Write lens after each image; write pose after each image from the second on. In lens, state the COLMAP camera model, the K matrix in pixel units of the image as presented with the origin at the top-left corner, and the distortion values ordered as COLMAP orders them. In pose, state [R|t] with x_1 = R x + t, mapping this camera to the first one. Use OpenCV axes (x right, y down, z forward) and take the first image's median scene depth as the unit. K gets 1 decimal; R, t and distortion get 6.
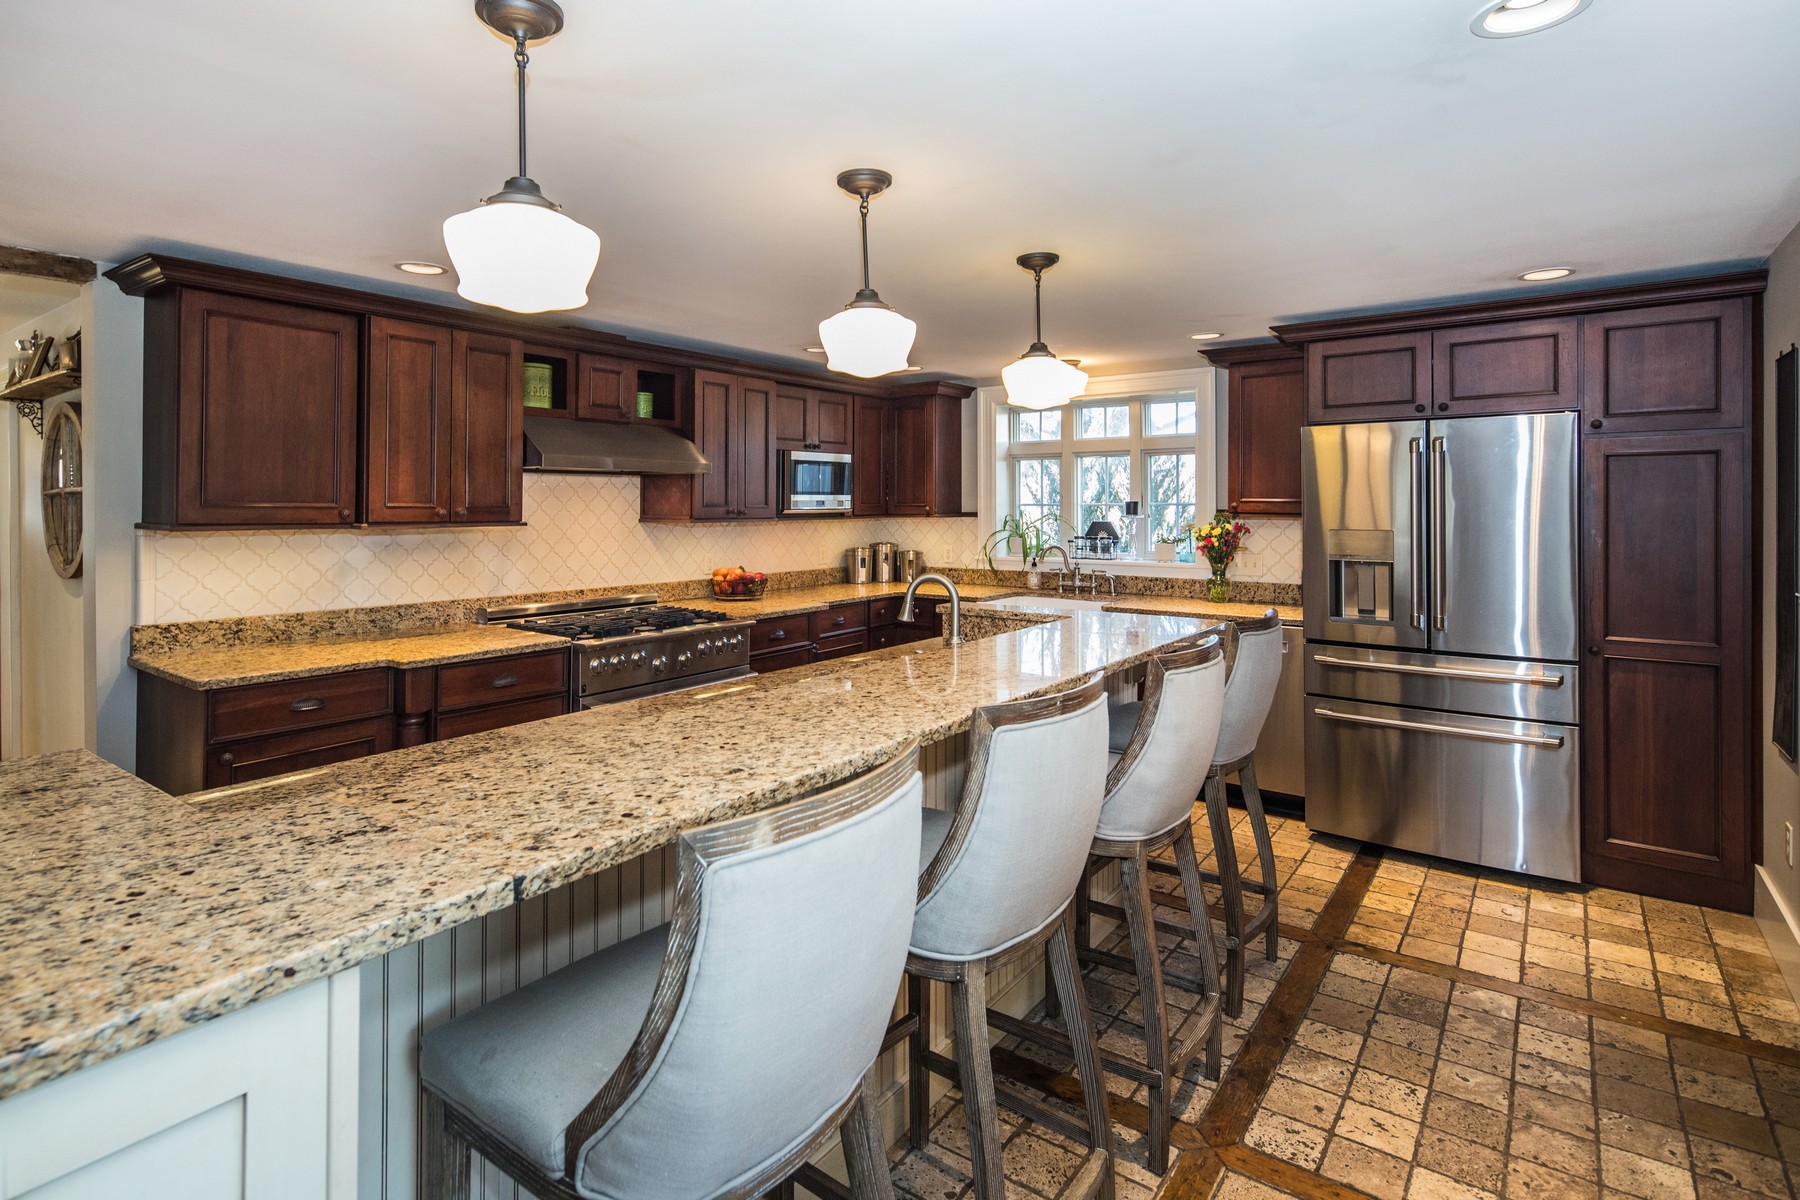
lens RADIAL K [[899.1, 0, 898.7], [0, 899.1, 497.5], [0, 0, 1]] dist [0.000941, 0.000291]
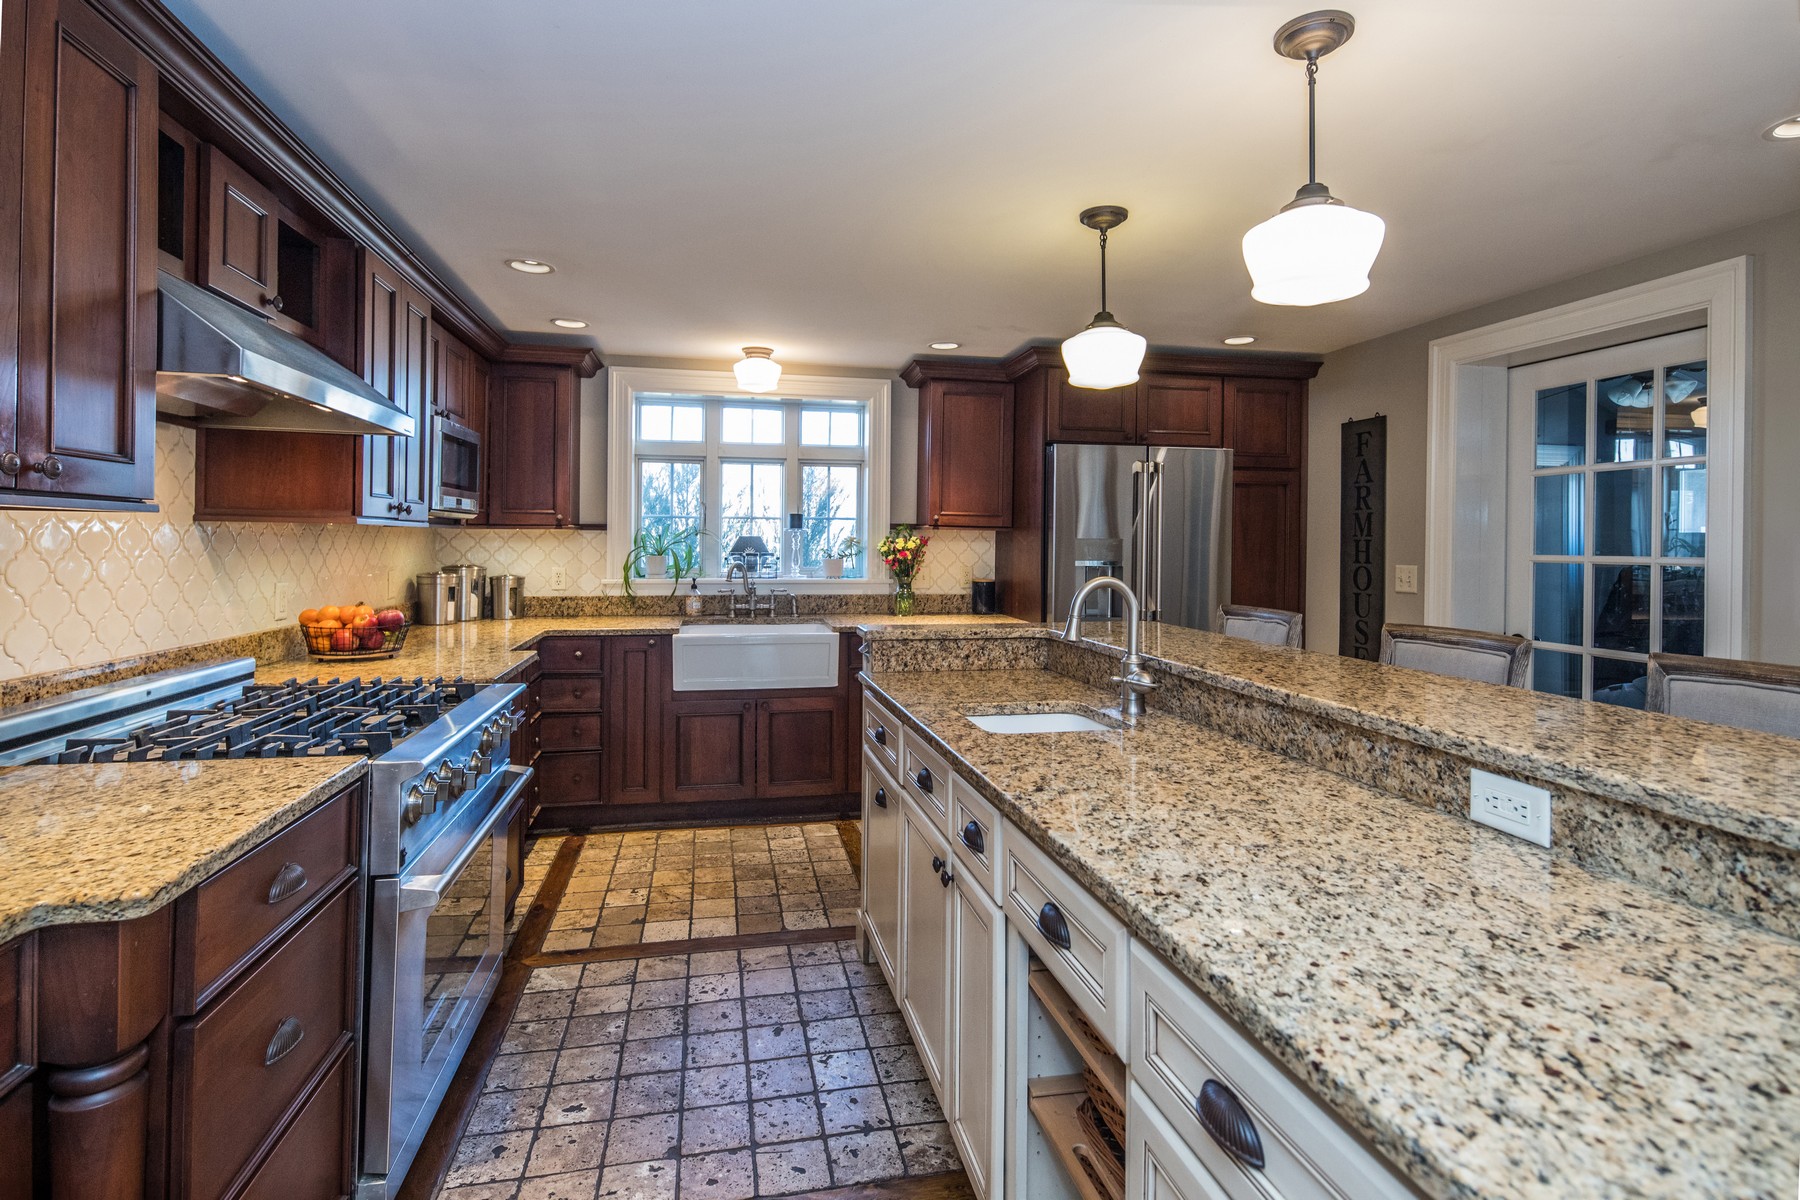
lens RADIAL K [[883.2, 0, 898.2], [0, 883.2, 544.6], [0, 0, 1]] dist [-0.000315, 0.000027]
pose [[0.667185, 0.003919, 0.744882, -0.378650], [-0.012229, 0.999909, 0.005692, 0.032350], [-0.744792, -0.012907, 0.667172, 0.351721]]
